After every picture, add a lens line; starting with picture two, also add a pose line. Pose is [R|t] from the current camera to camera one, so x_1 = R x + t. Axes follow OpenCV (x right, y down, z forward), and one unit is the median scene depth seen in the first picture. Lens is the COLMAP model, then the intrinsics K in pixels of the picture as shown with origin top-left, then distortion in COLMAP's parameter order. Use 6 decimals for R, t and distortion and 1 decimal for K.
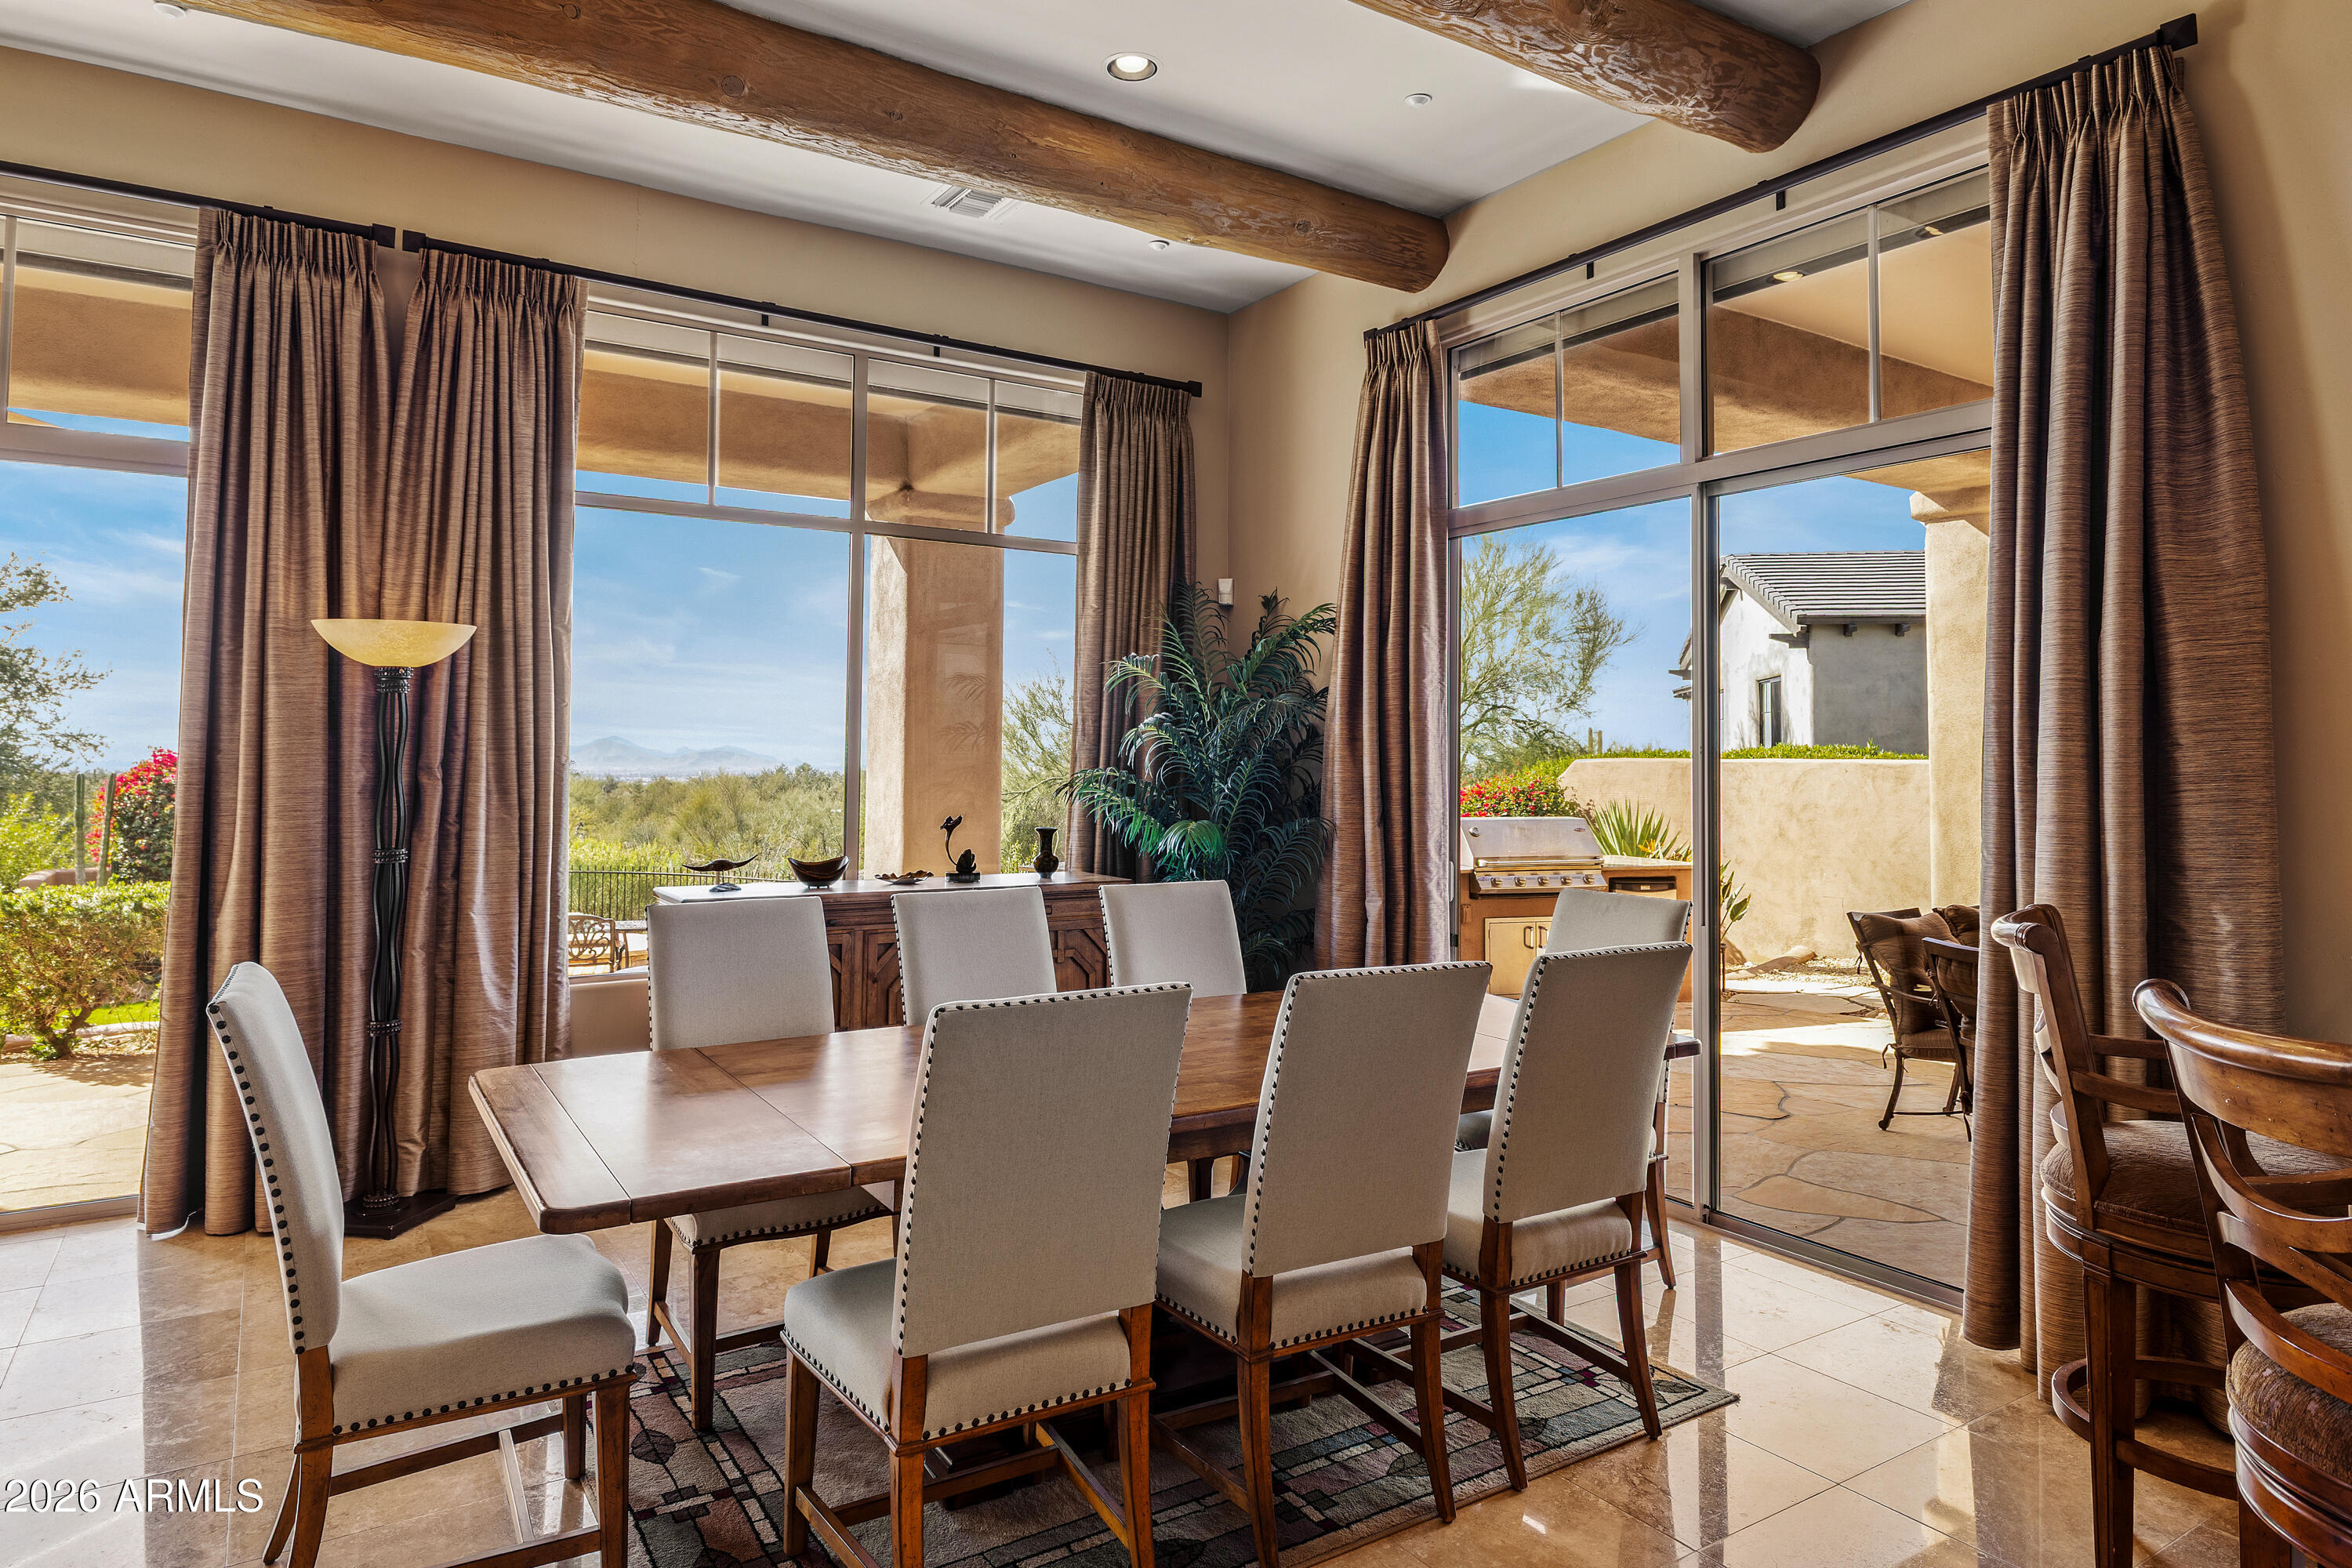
lens RADIAL K [[1420.2, 0, 1137.2], [0, 1420.2, 695.3], [0, 0, 1]] dist [0.003471, -0.001431]
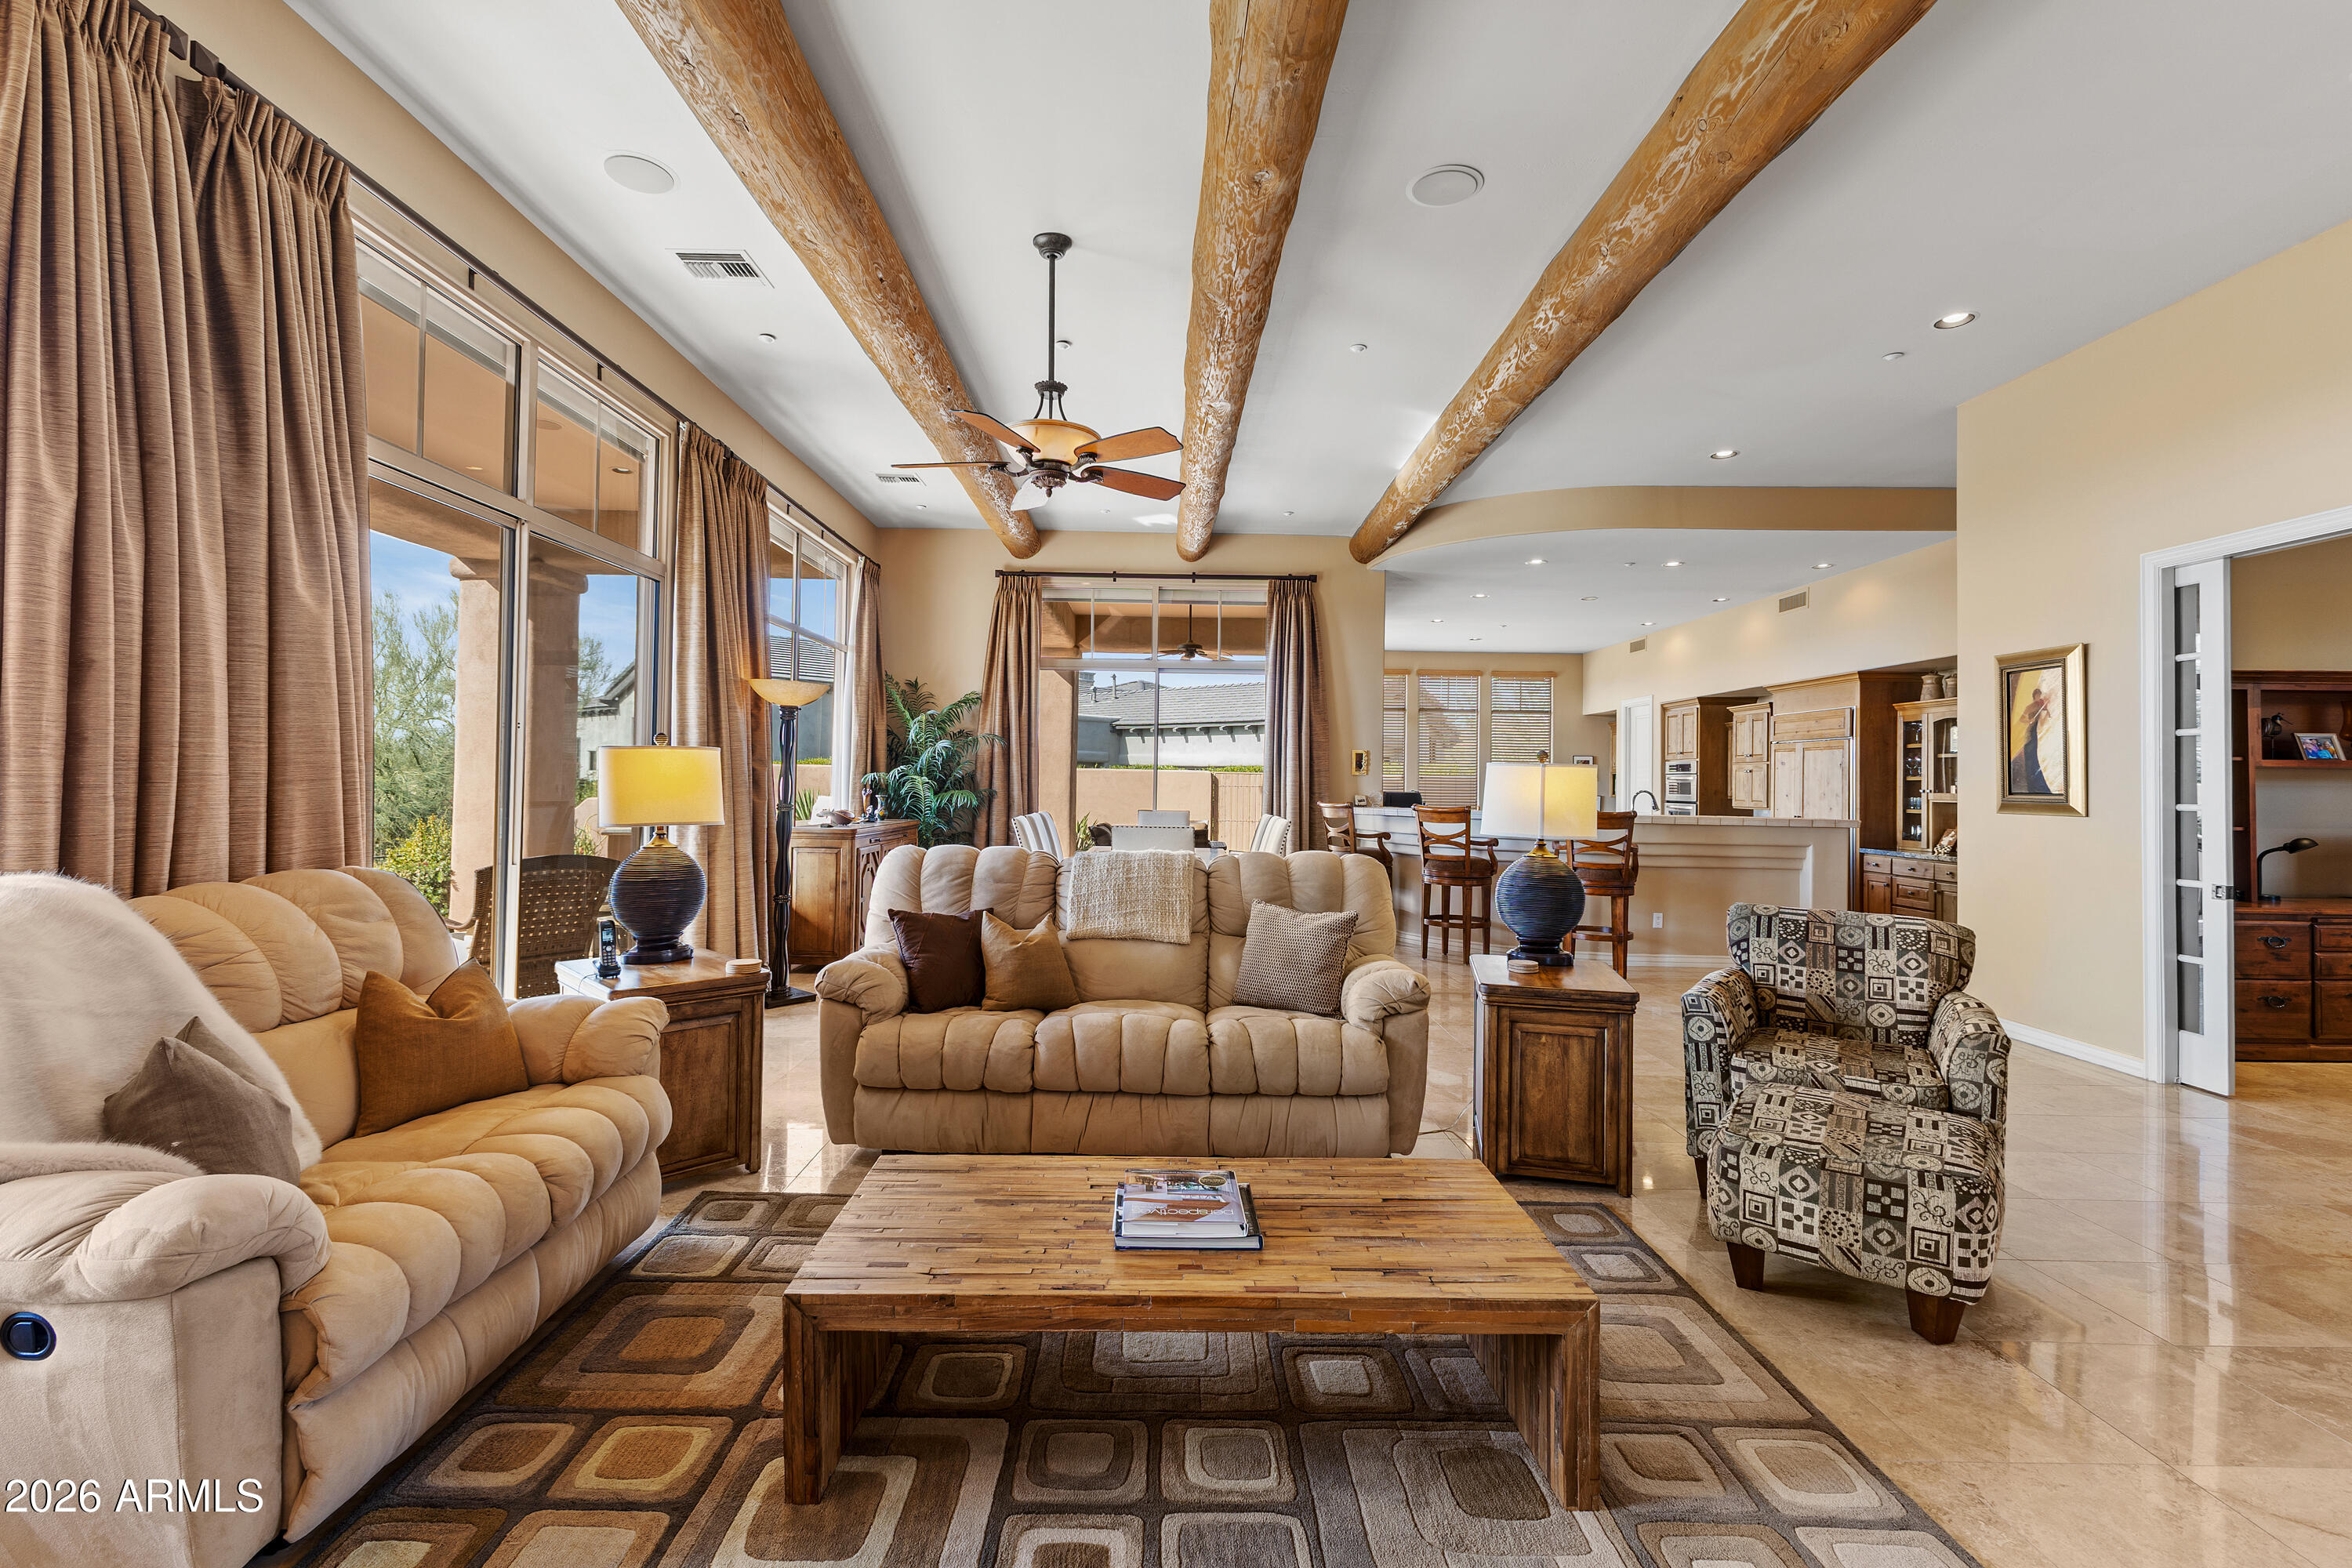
lens RADIAL K [[1012.6, 0, 1188.3], [0, 1012.6, 778.2], [0, 0, 1]] dist [-0.000737, -0.000844]
pose [[0.533043, 0.000707, 0.846088, -1.212866], [-0.046983, 0.998481, 0.028765, 0.008338], [-0.844783, -0.055085, 0.532266, -0.123157]]
